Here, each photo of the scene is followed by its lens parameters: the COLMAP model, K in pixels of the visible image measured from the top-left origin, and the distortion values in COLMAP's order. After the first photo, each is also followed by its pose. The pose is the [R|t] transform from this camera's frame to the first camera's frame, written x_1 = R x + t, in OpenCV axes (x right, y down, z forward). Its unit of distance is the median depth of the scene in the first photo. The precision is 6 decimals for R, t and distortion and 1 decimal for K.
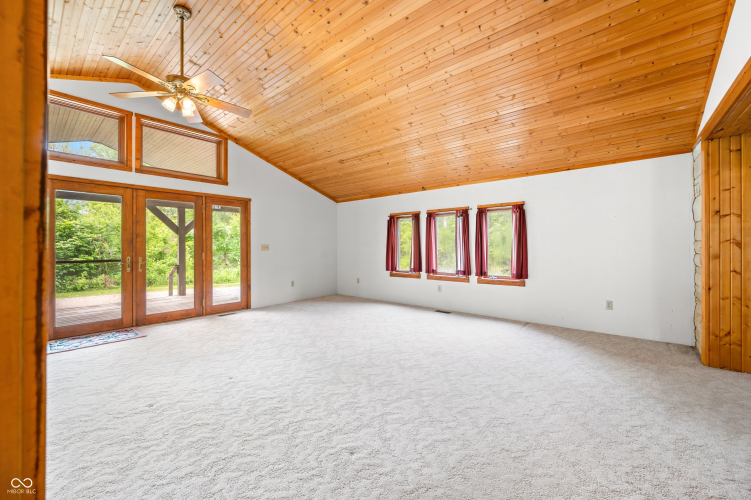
lens RADIAL K [[300.0, 0, 379.8], [0, 300.0, 245.9], [0, 0, 1]] dist [-0.001049, 0.000541]
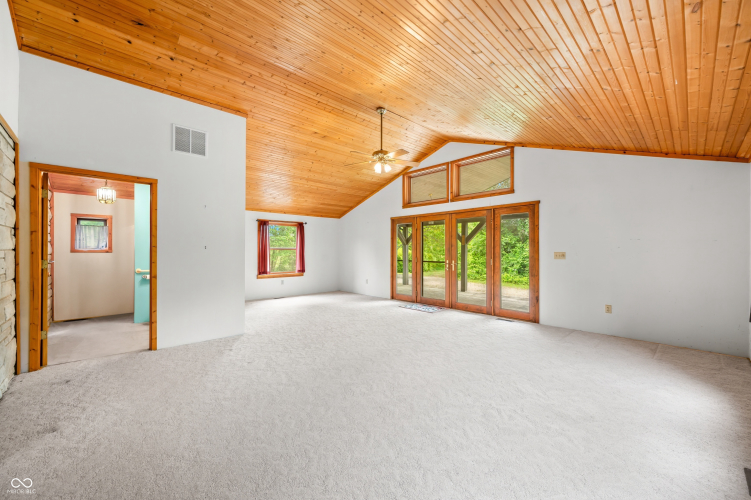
lens RADIAL K [[300.0, 0, 373.4], [0, 300.0, 251.8], [0, 0, 1]] dist [-0.001049, 0.000541]
pose [[-0.130832, 0.005292, -0.991390, 0.682102], [-0.002259, 0.999982, 0.005636, -0.011012], [0.991402, 0.002977, -0.130817, 0.819525]]
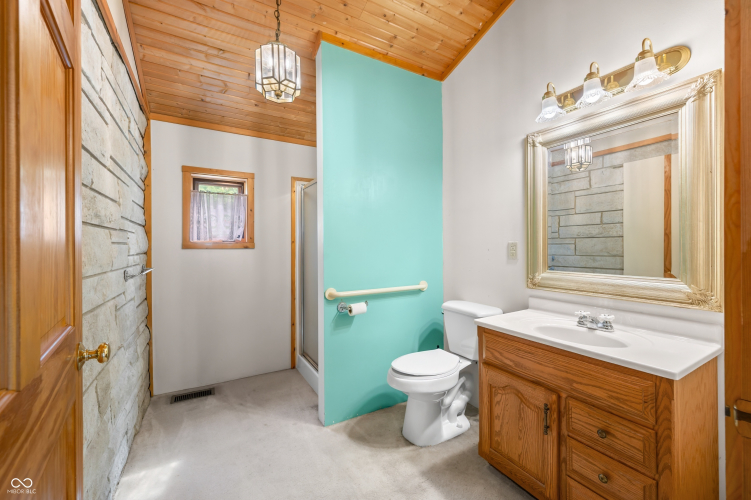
lens RADIAL K [[300.0, 0, 378.0], [0, 300.0, 248.9], [0, 0, 1]] dist [-0.001049, 0.000541]
pose [[-0.323806, 0.006614, -0.946100, 0.506993], [0.005415, 0.999972, 0.005137, -0.007841], [0.946108, -0.003459, -0.323833, 0.584586]]
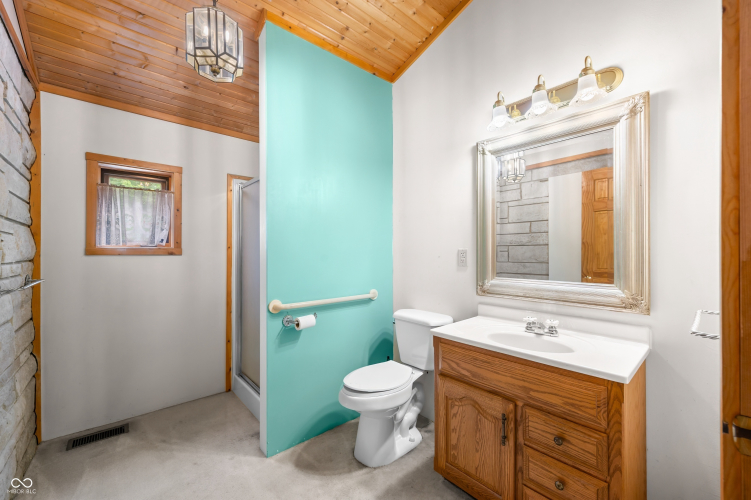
lens RADIAL K [[300.0, 0, 364.6], [0, 300.0, 253.5], [0, 0, 1]] dist [-0.001049, 0.000541]
pose [[-0.167420, -0.000770, -0.985885, 0.496608], [0.002379, 0.999996, -0.001185, -0.007919], [0.985883, -0.002544, -0.167417, 0.574159]]
